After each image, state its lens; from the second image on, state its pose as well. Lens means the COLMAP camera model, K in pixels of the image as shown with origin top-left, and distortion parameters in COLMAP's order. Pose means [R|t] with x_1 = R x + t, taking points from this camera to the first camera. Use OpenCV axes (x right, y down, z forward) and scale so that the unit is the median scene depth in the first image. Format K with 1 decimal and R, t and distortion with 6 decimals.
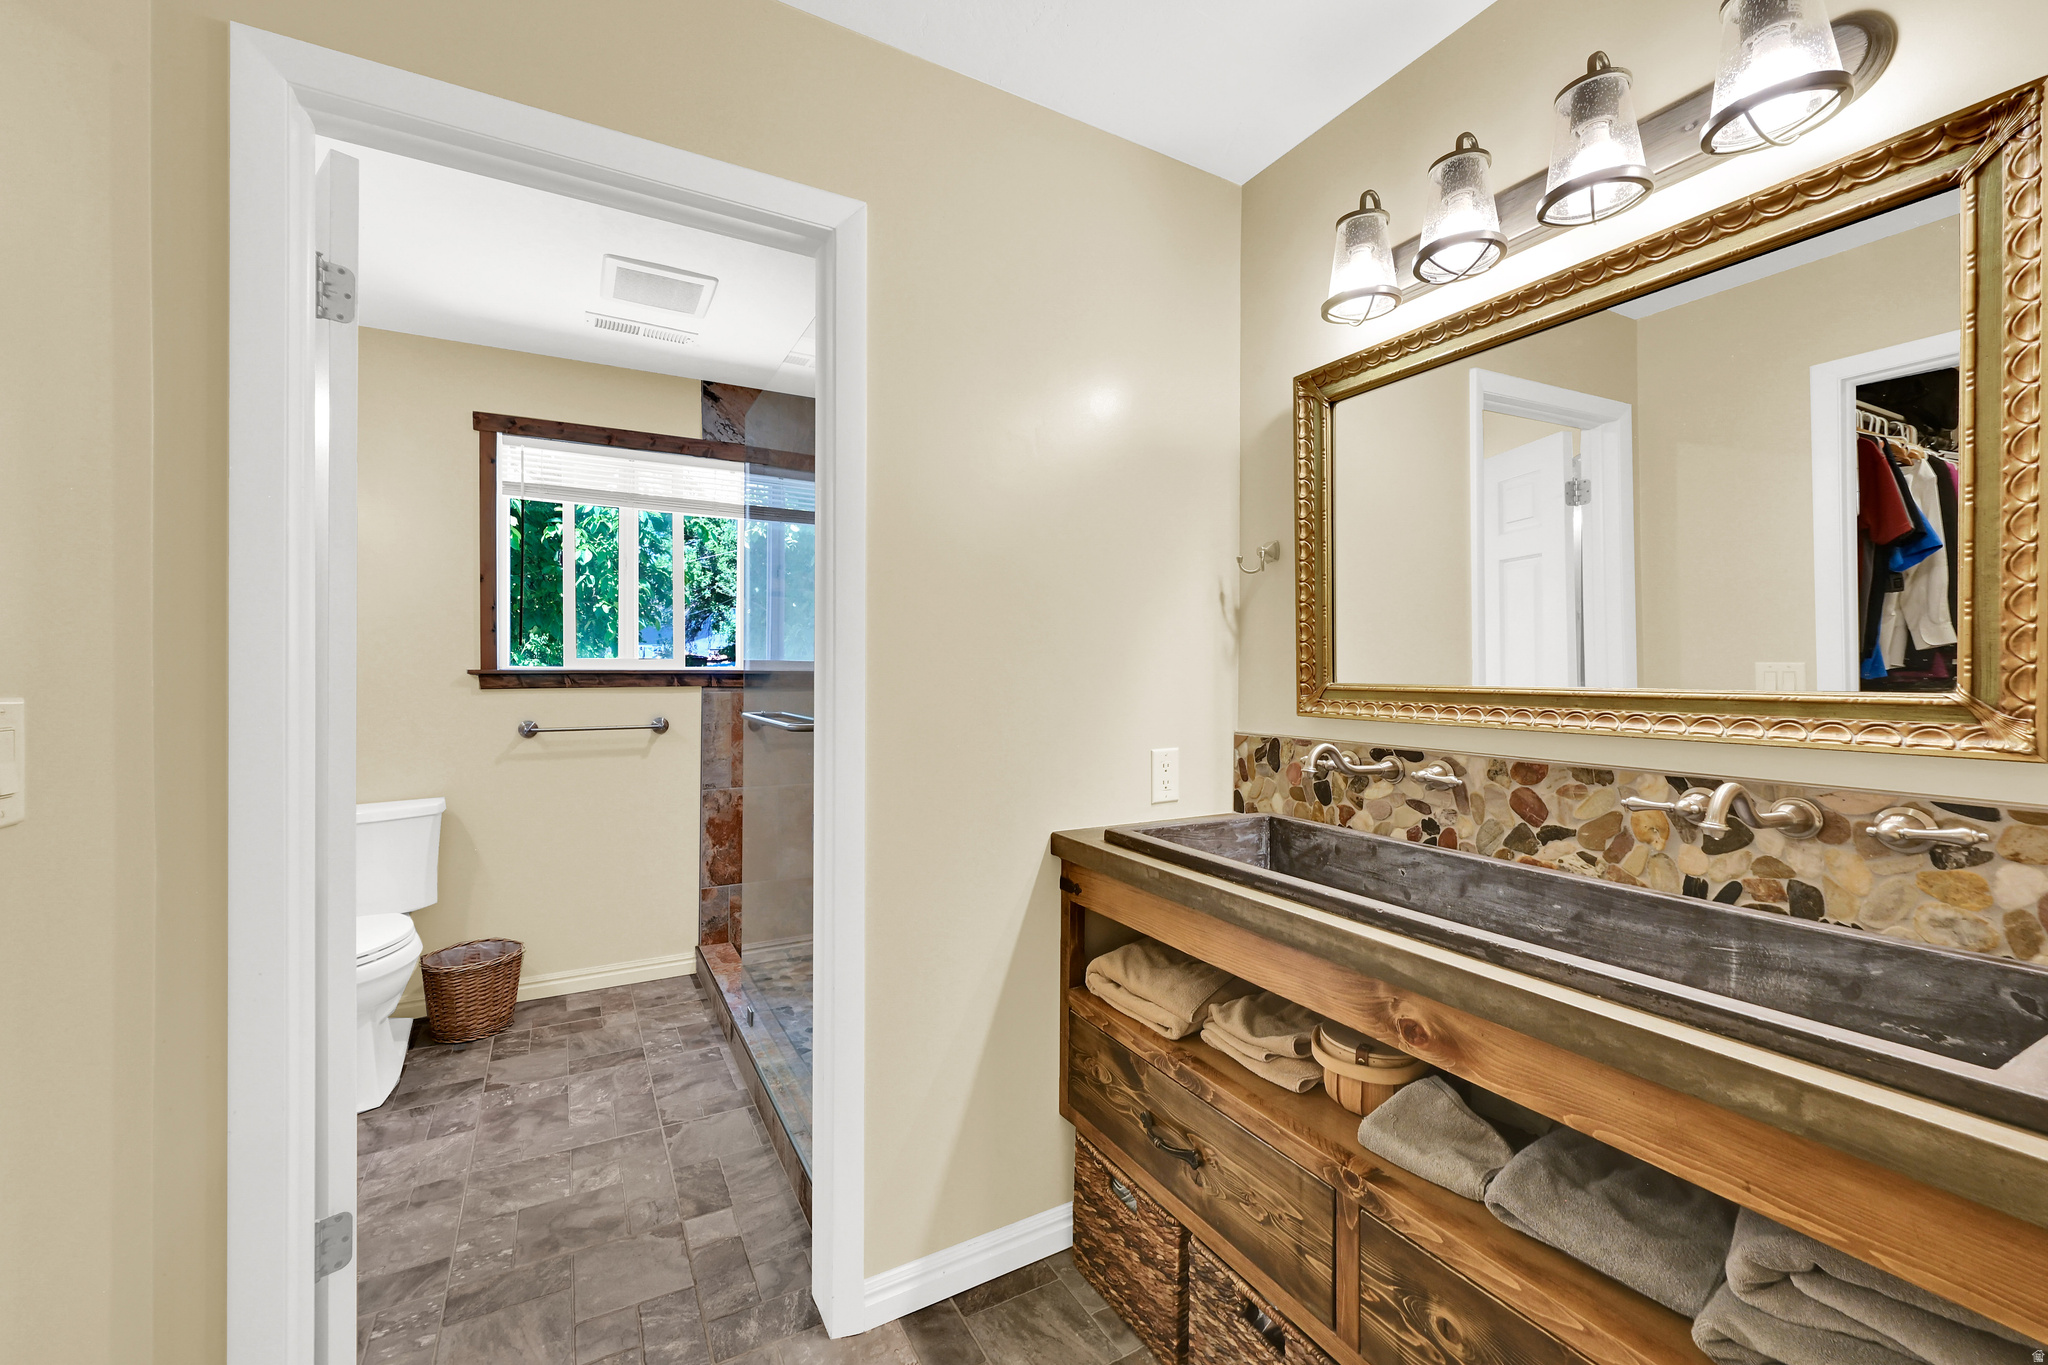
lens RADIAL K [[828.8, 0, 1026.0], [0, 828.8, 663.2], [0, 0, 1]] dist [-0.000413, -0.000495]
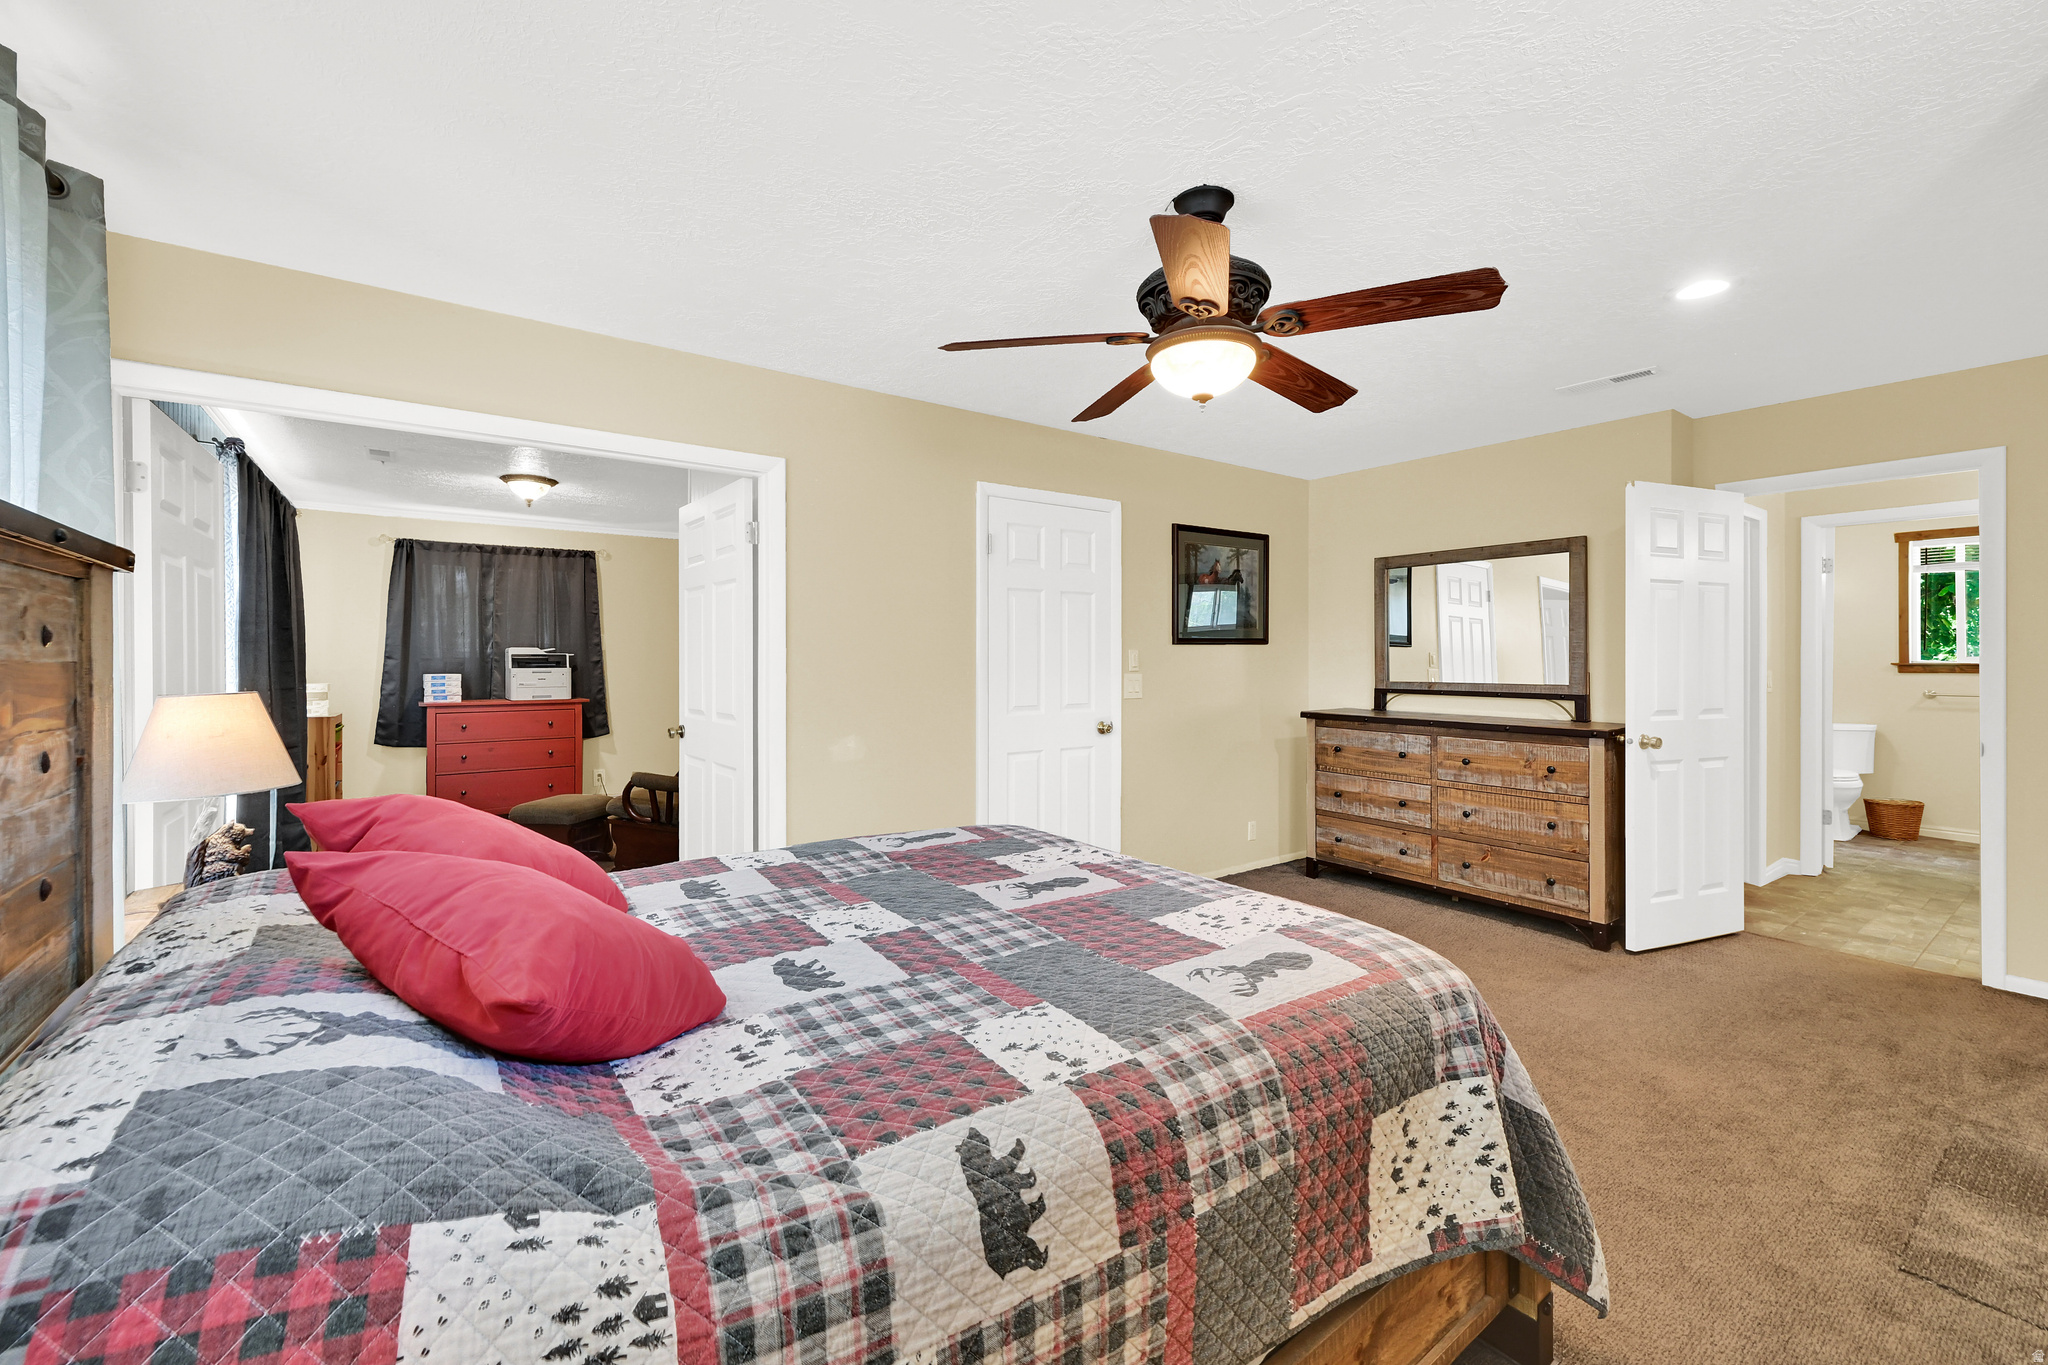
lens RADIAL K [[828.8, 0, 1026.0], [0, 828.8, 663.2], [0, 0, 1]] dist [-0.000413, -0.000495]
pose [[0.121630, 0.001131, -0.992575, 1.074911], [0.005941, 0.999981, 0.001867, -0.008155], [0.992558, -0.006124, 0.121621, -1.341057]]
